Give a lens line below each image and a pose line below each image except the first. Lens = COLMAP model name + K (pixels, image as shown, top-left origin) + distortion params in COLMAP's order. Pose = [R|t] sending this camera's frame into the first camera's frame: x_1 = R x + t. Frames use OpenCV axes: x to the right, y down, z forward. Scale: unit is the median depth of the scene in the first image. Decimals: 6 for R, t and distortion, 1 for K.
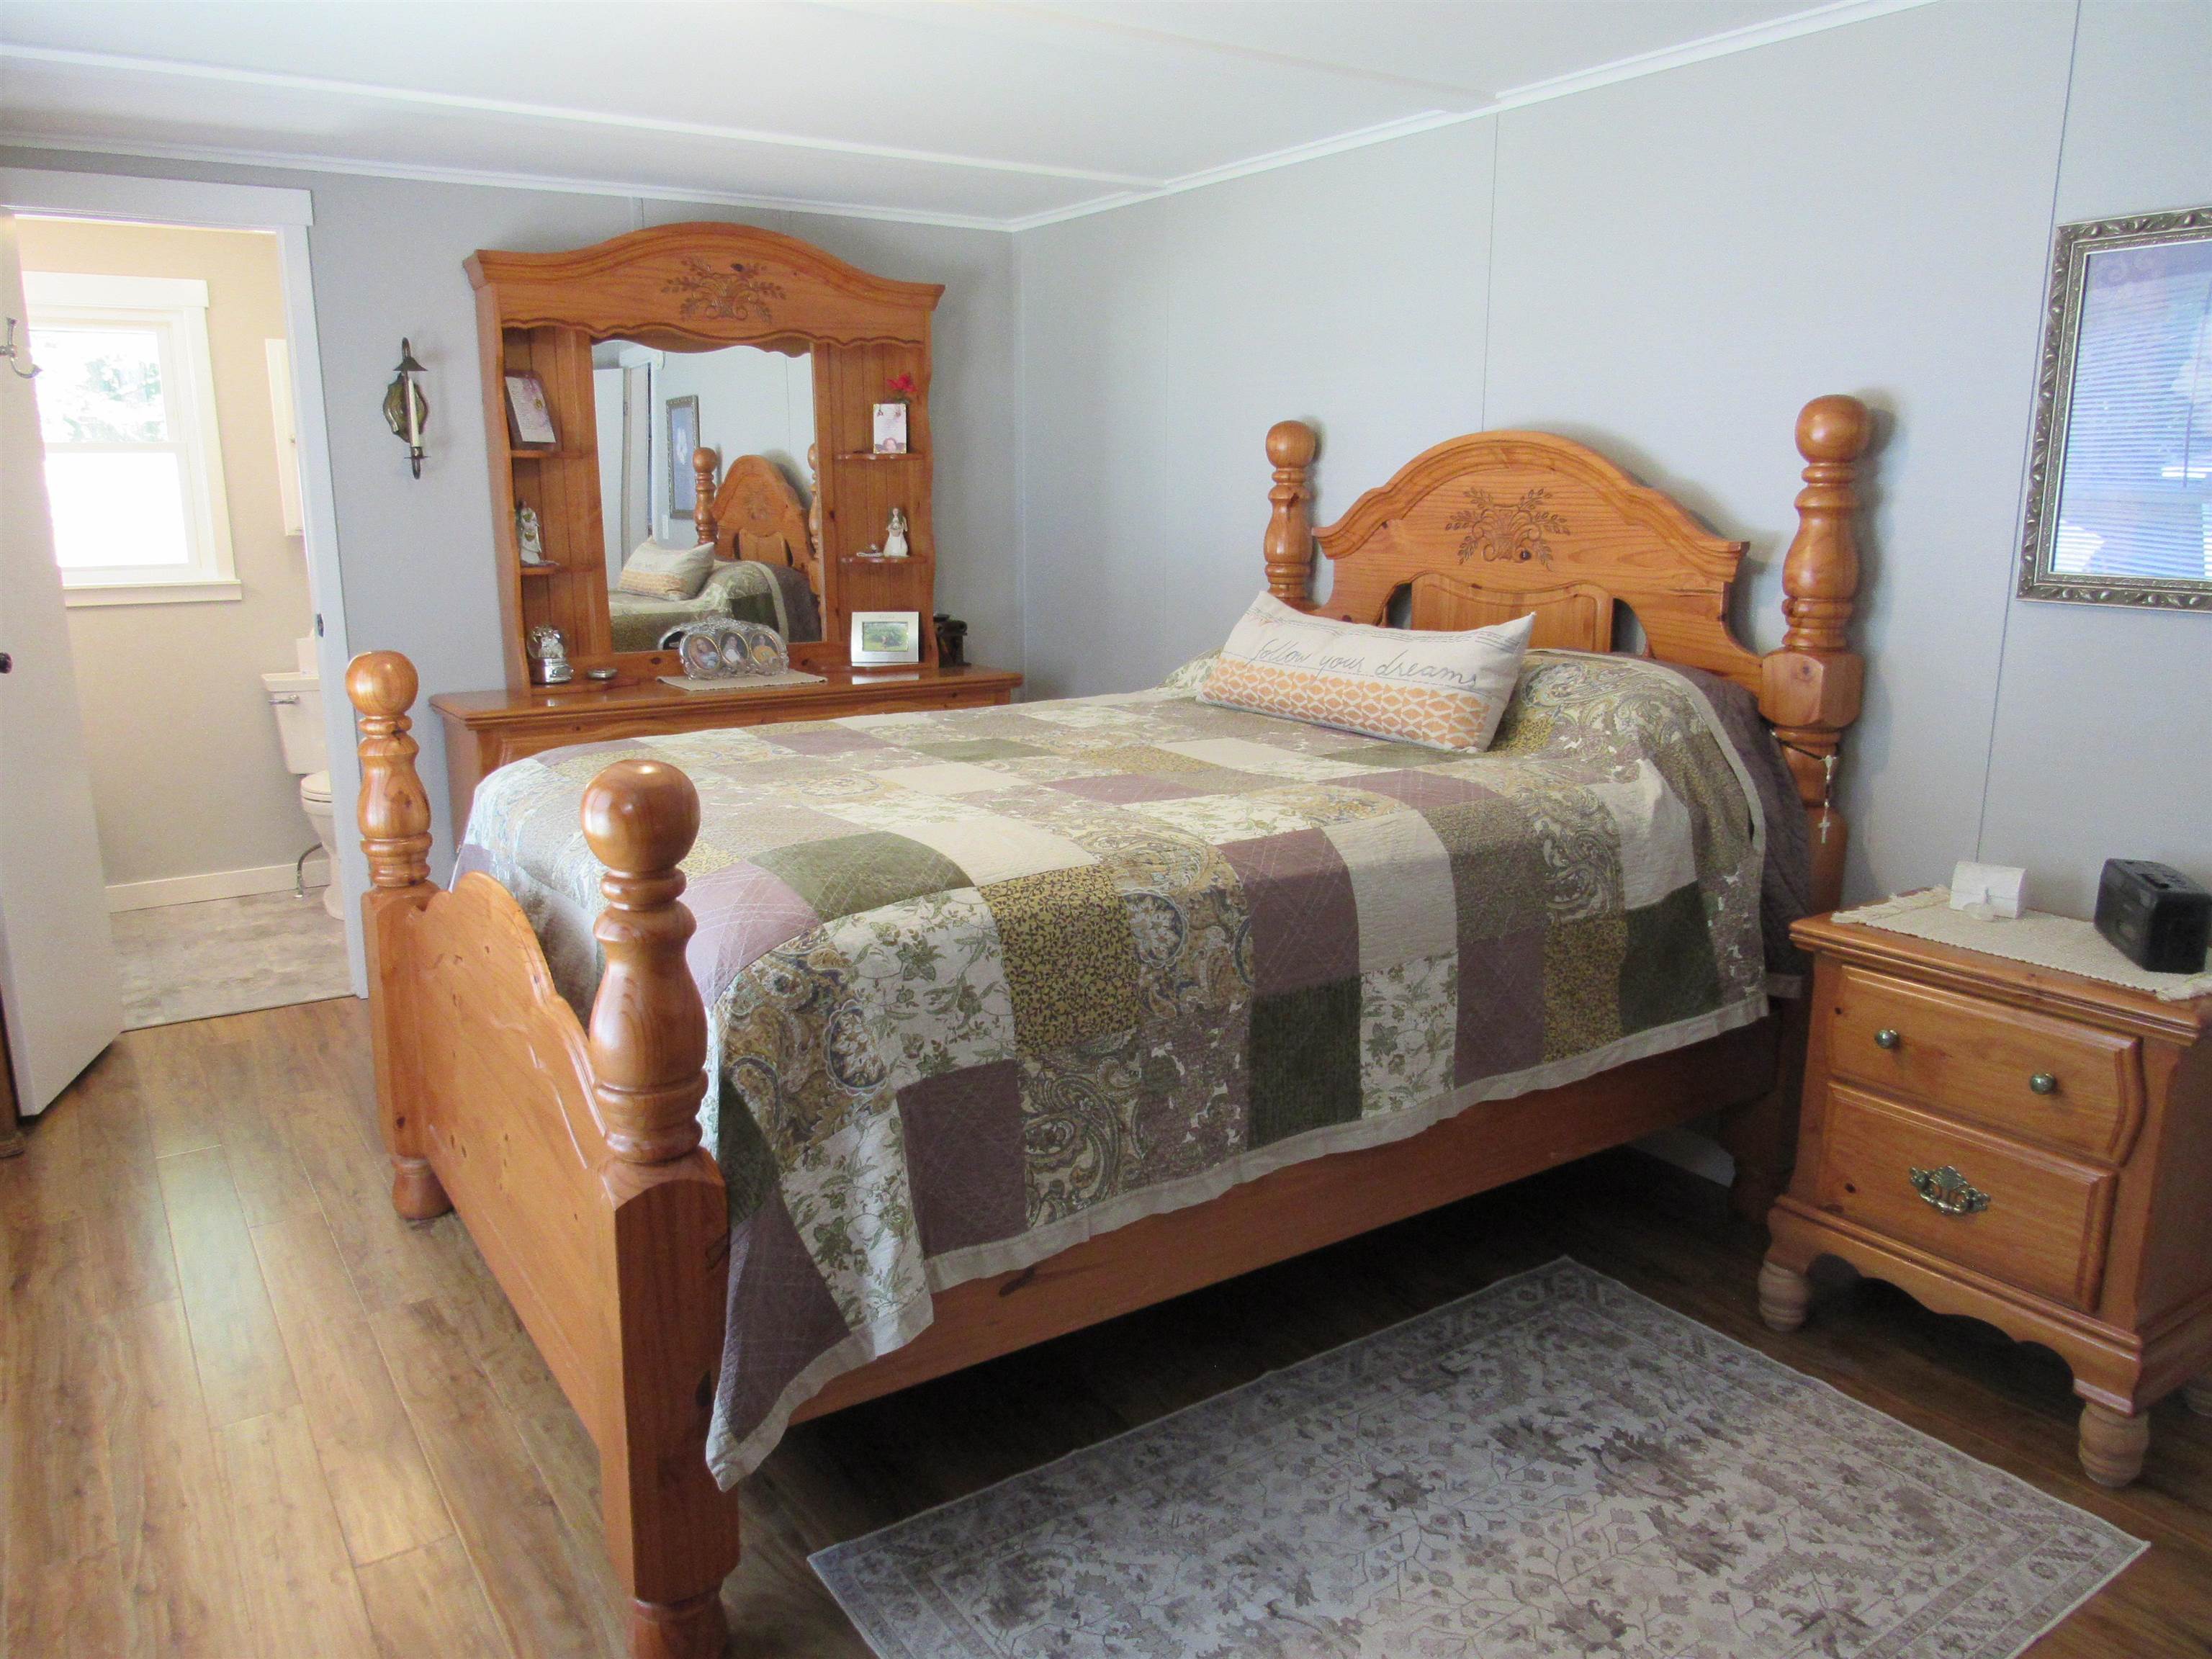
lens RADIAL K [[1587.7, 0, 1104.8], [0, 1587.7, 839.9], [0, 0, 1]] dist [-0.025494, 0.001328]
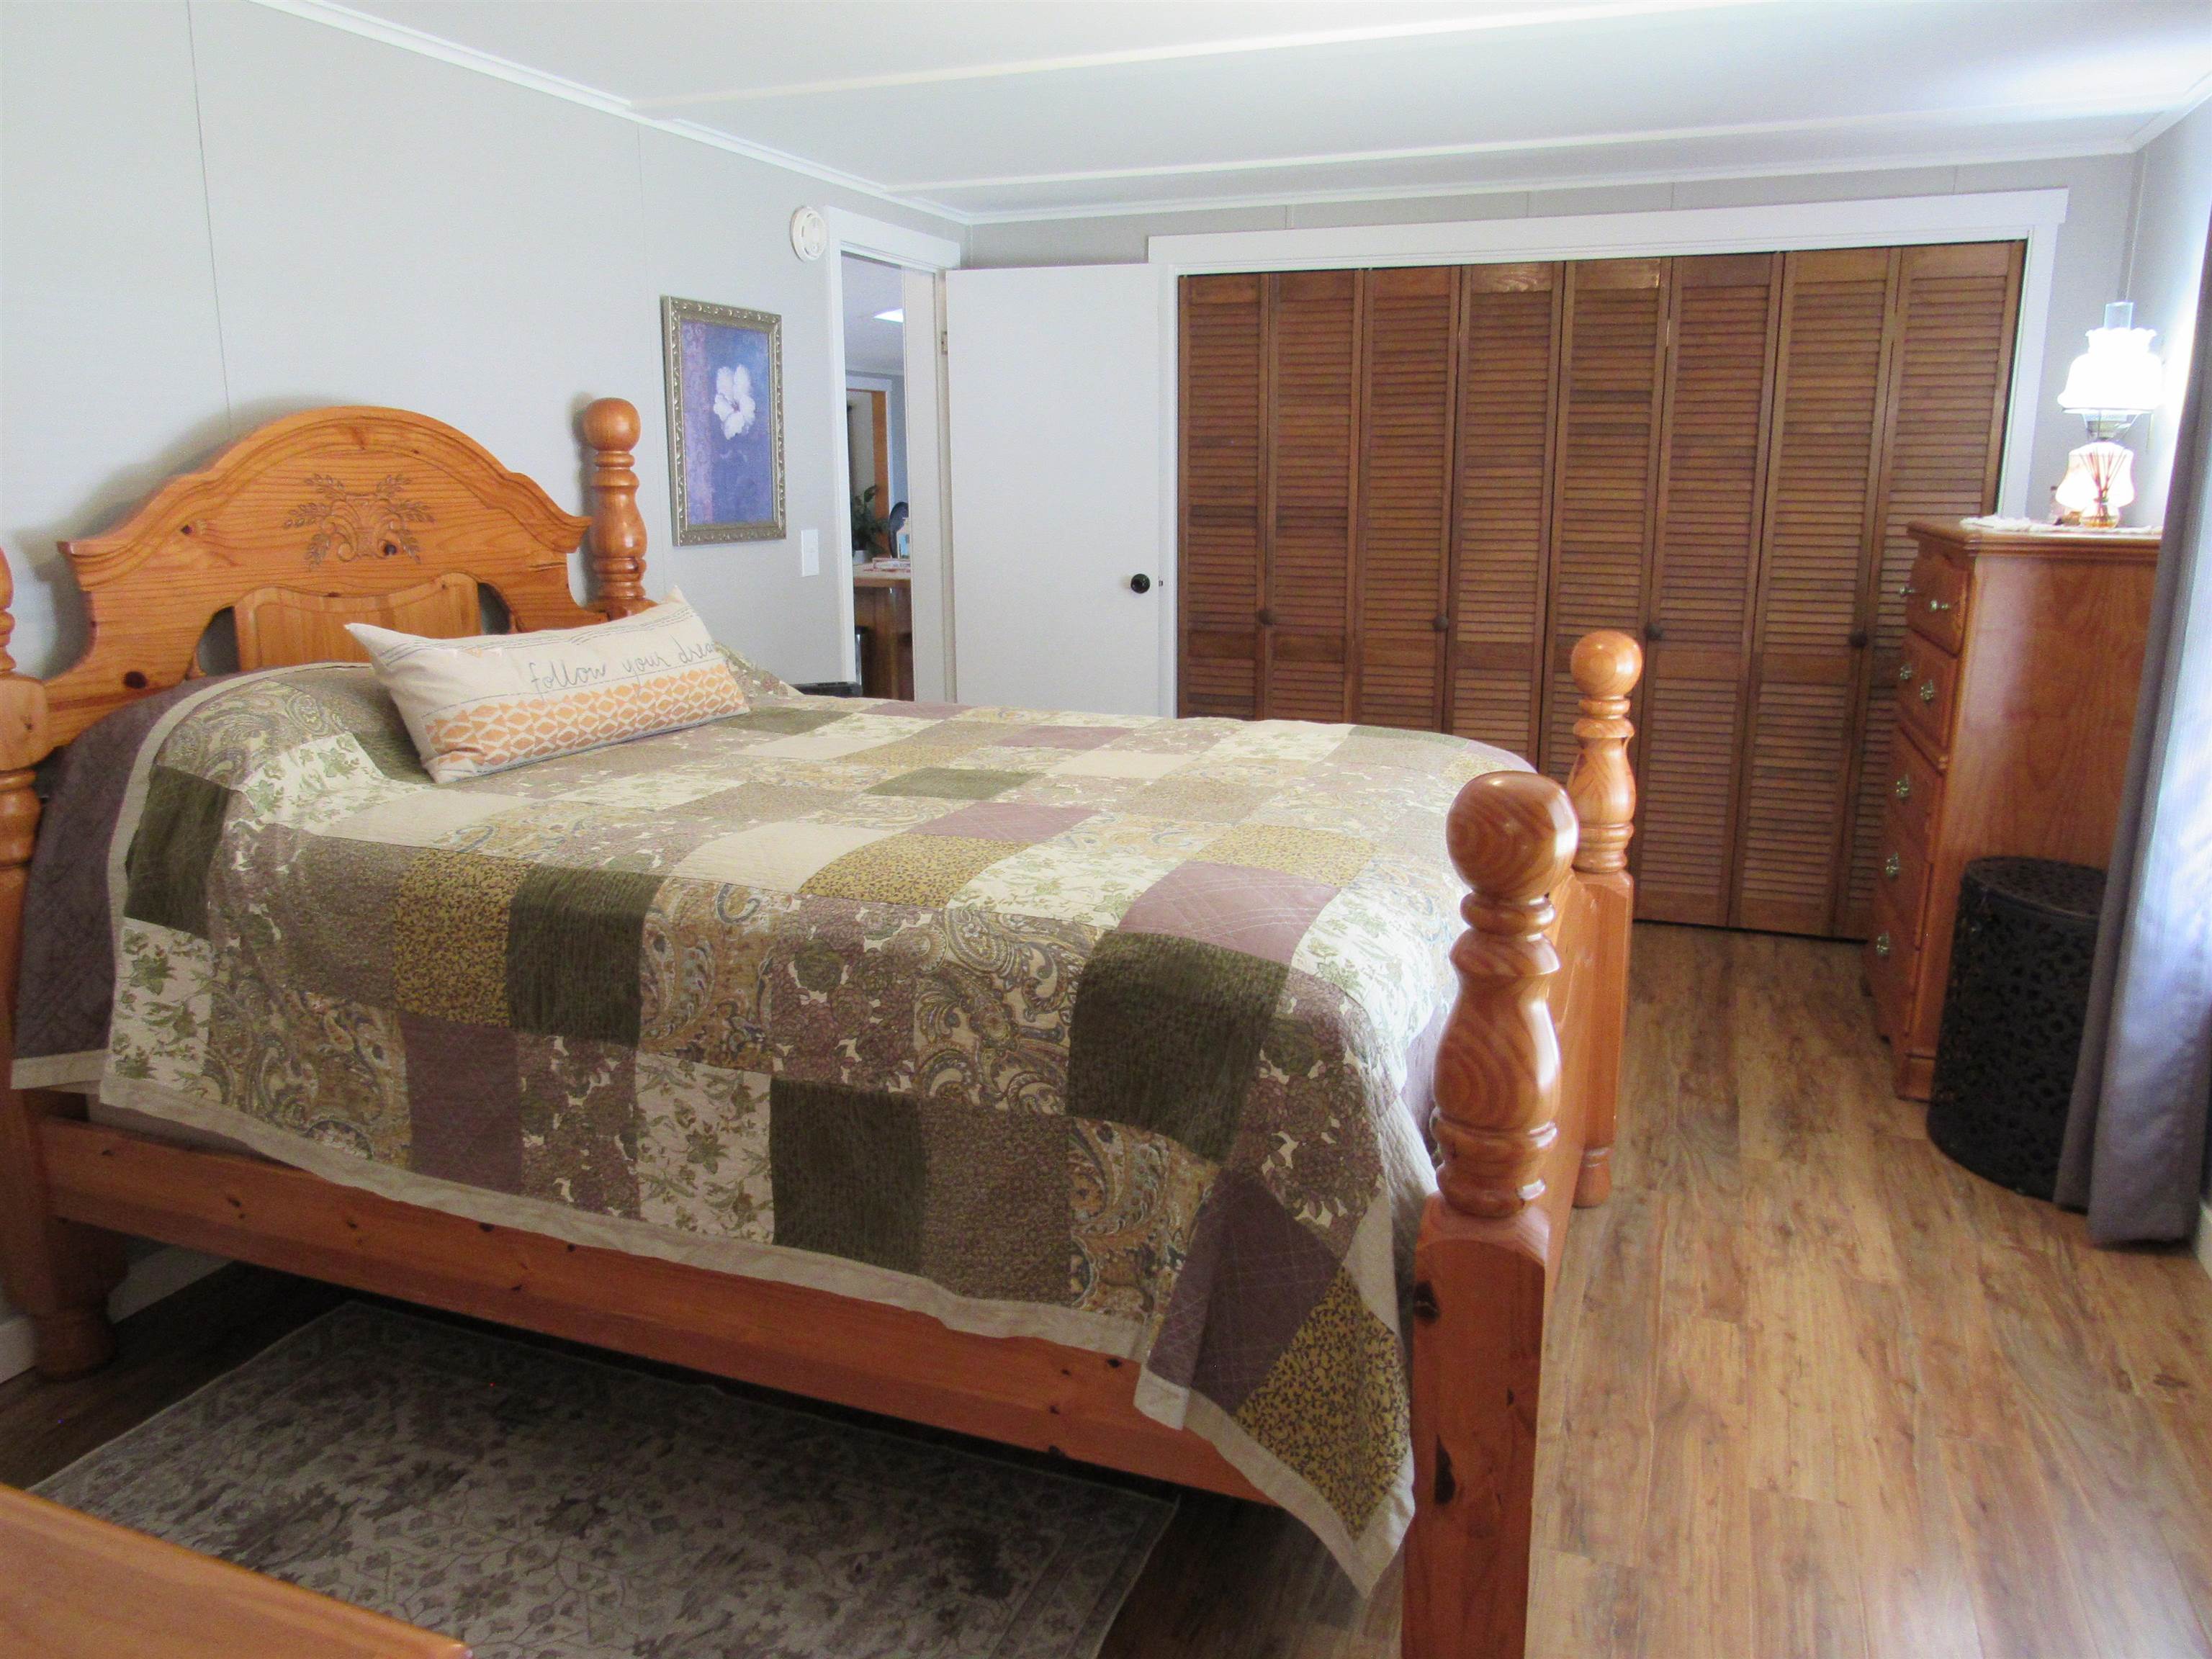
lens RADIAL K [[1587.7, 0, 1104.3], [0, 1587.7, 826.6], [0, 0, 1]] dist [-0.025494, 0.001328]
pose [[-0.580006, -0.175287, 0.795530, -0.698881], [0.178711, 0.925405, 0.334198, -0.263674], [-0.794767, 0.336007, -0.505415, 1.198132]]
